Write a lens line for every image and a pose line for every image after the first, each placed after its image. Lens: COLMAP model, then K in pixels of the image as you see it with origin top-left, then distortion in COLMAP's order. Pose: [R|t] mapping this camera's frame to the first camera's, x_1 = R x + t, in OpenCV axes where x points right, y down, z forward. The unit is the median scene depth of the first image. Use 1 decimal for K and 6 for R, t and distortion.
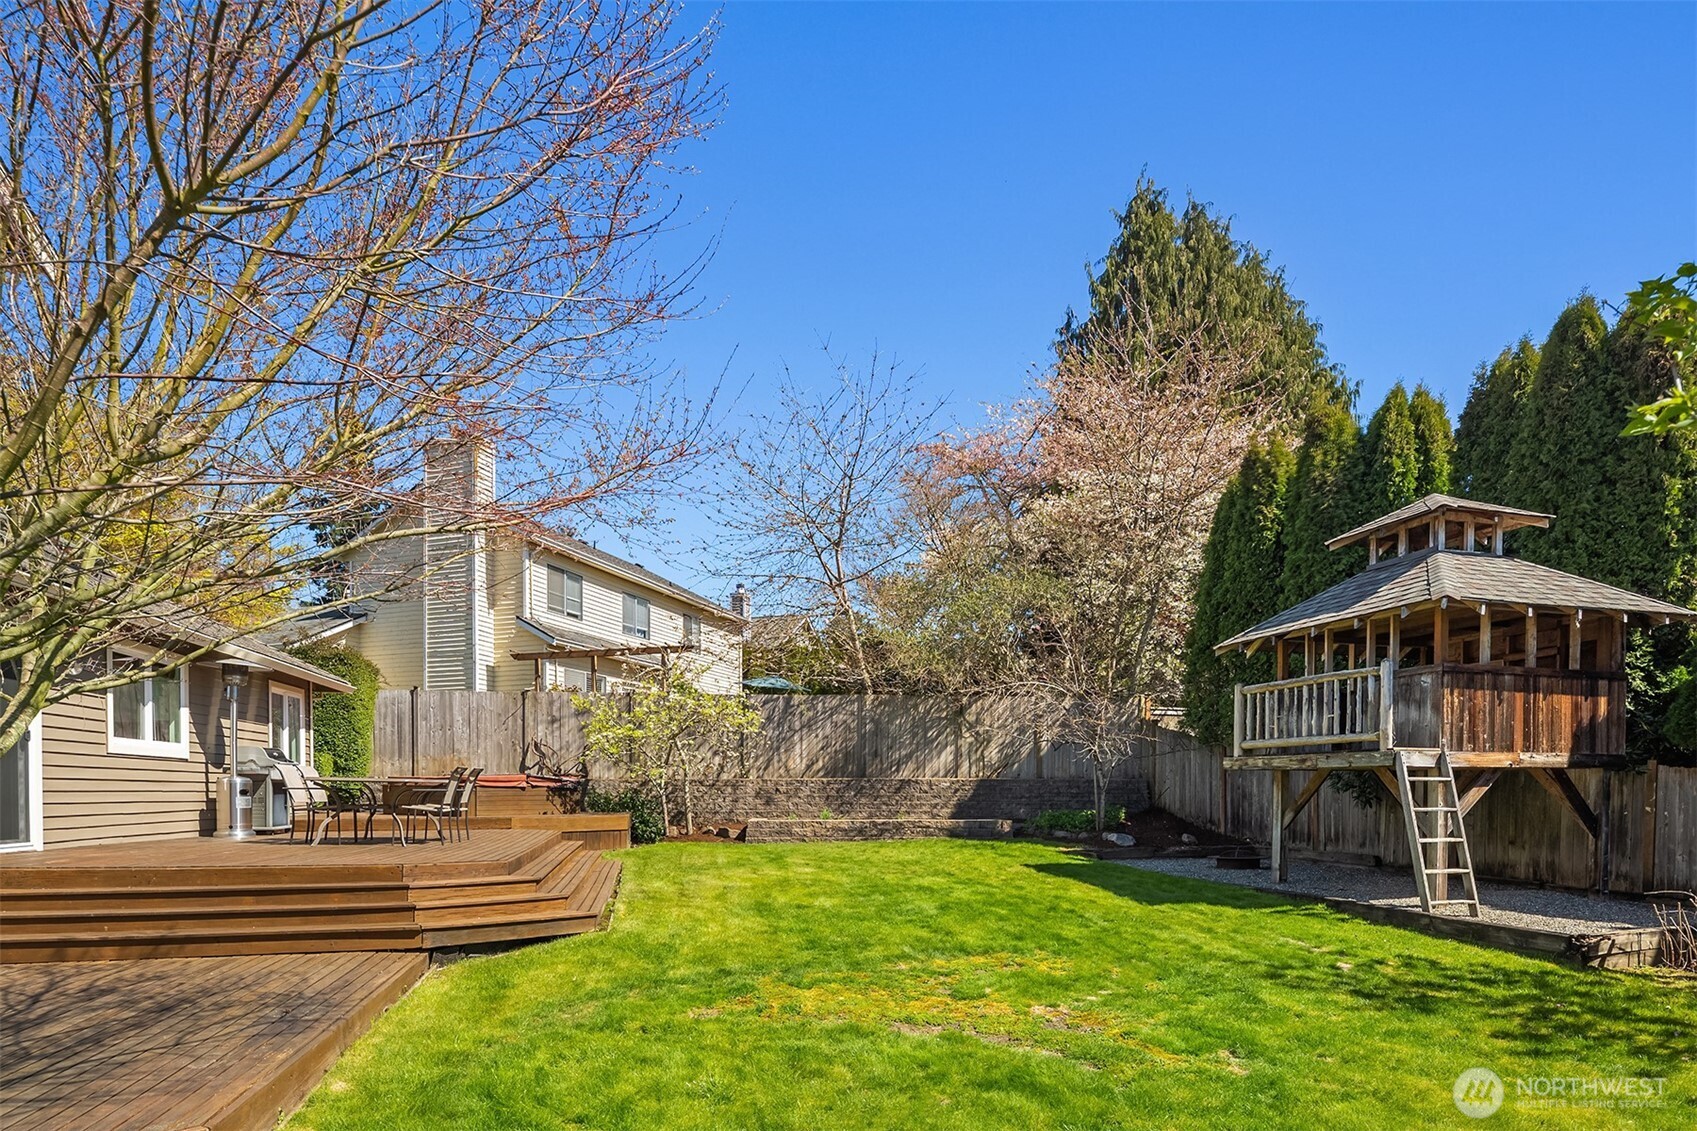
lens RADIAL K [[909.9, 0, 848.5], [0, 909.9, 565.5], [0, 0, 1]] dist [0.001582, -0.007080]
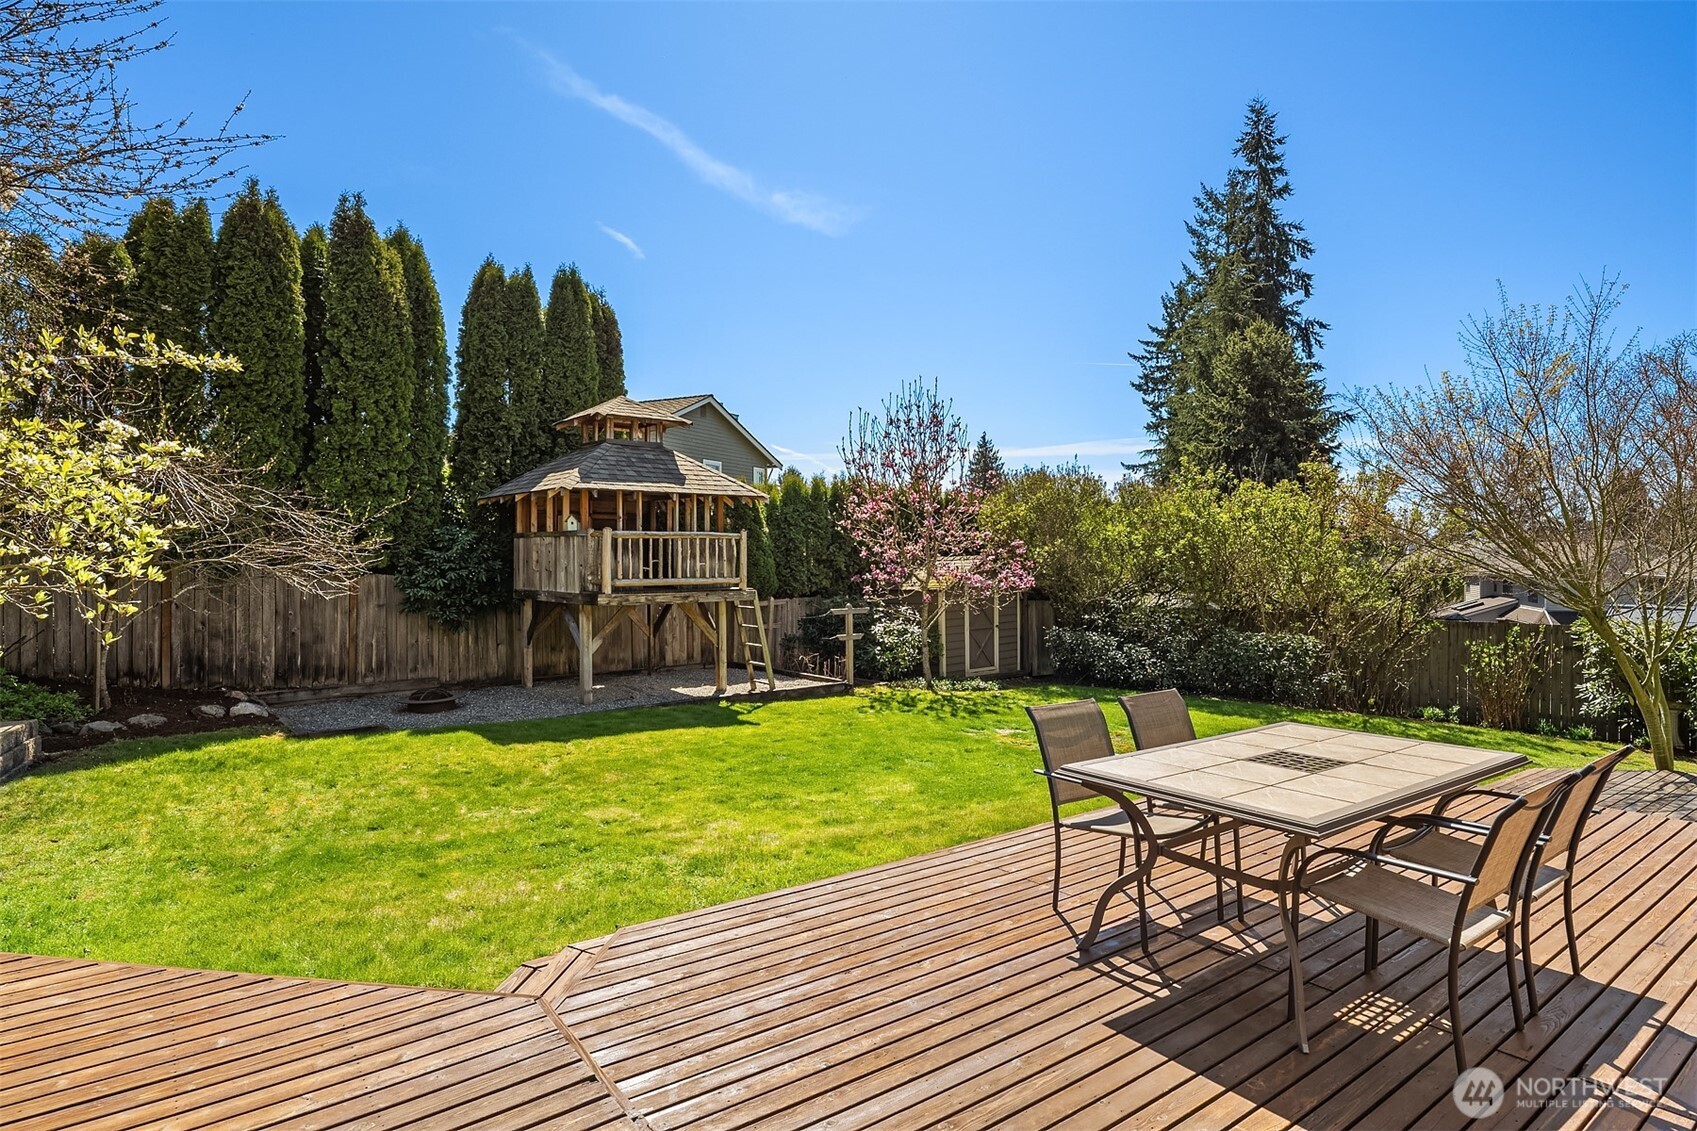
lens RADIAL K [[909.9, 0, 848.5], [0, 909.9, 565.5], [0, 0, 1]] dist [0.001582, -0.007080]
pose [[-0.398800, -0.004694, 0.917026, -0.743079], [-0.212167, 0.973327, -0.087286, 0.224162], [-0.892157, -0.229373, -0.389159, 1.249472]]
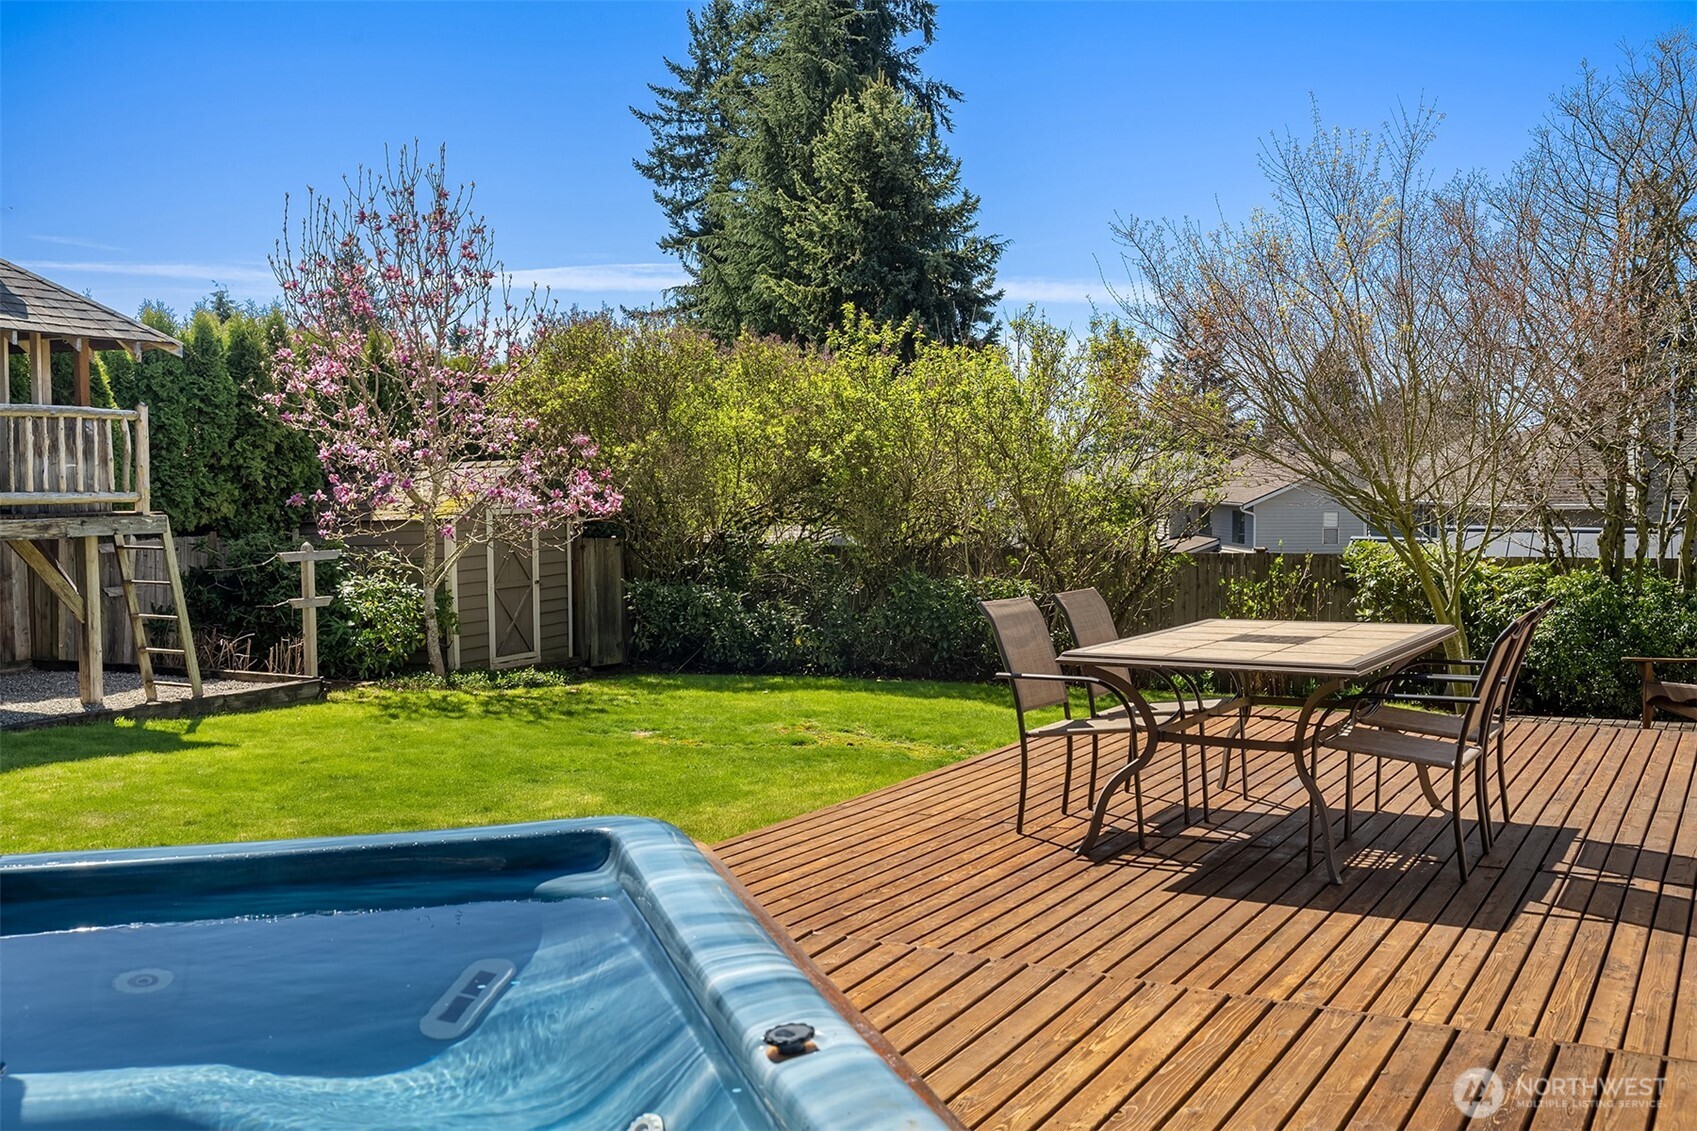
lens RADIAL K [[1728.6, 0, 848.5], [0, 1728.6, 565.5], [0, 0, 1]] dist [0.008143, 0.004036]
pose [[-0.750427, -0.028395, 0.660344, -0.788491], [-0.151104, 0.979988, -0.129578, 0.306703], [-0.643450, -0.197020, -0.739700, 1.503788]]
